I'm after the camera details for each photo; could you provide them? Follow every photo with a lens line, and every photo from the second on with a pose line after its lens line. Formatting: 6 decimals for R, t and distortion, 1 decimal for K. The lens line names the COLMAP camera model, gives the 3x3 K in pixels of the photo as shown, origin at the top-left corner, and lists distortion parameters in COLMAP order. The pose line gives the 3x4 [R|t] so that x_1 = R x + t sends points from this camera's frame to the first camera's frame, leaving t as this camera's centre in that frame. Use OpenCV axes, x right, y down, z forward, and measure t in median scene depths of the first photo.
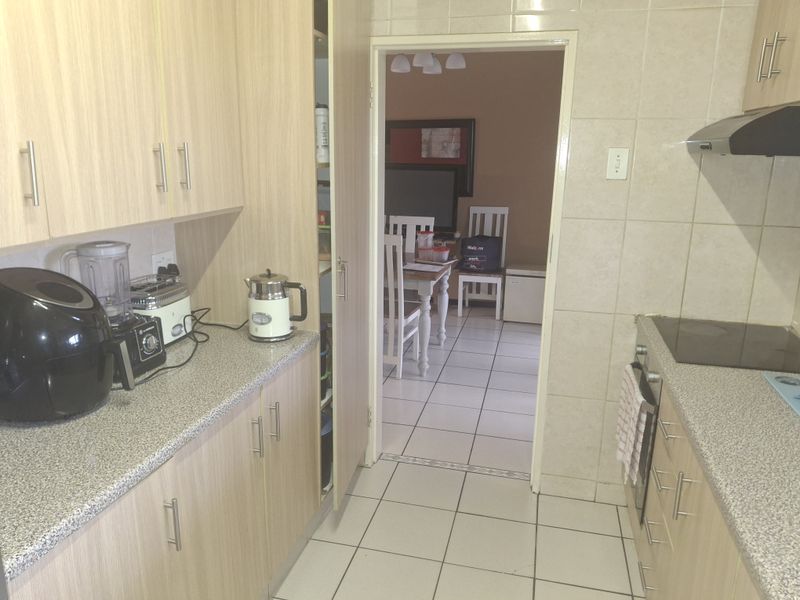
lens RADIAL K [[593.5, 0, 399.3], [0, 593.5, 295.2], [0, 0, 1]] dist [0.067732, -0.129823]
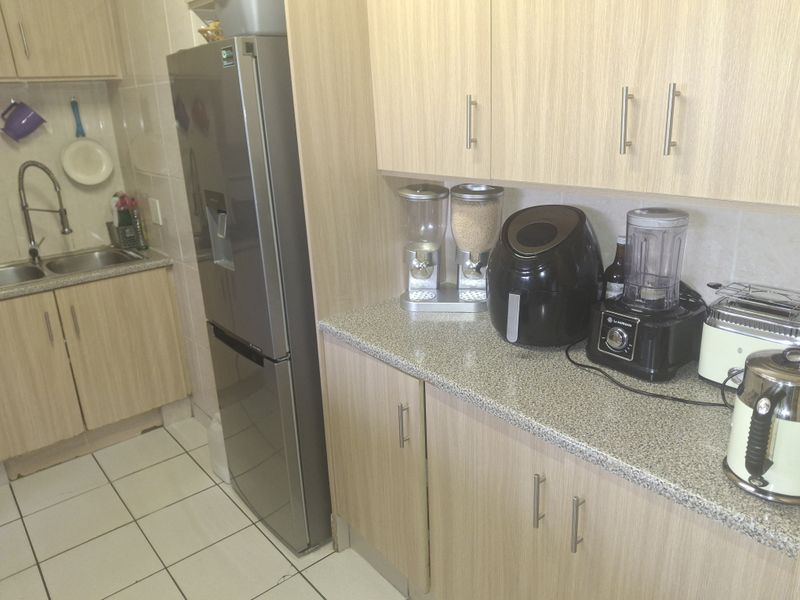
lens RADIAL K [[593.5, 0, 399.3], [0, 593.5, 295.2], [0, 0, 1]] dist [0.067732, -0.129823]
pose [[-0.587817, 0.262033, -0.765382, 0.442678], [-0.157962, 0.890705, 0.426254, -0.331967], [0.793422, 0.371461, -0.482181, 1.381464]]
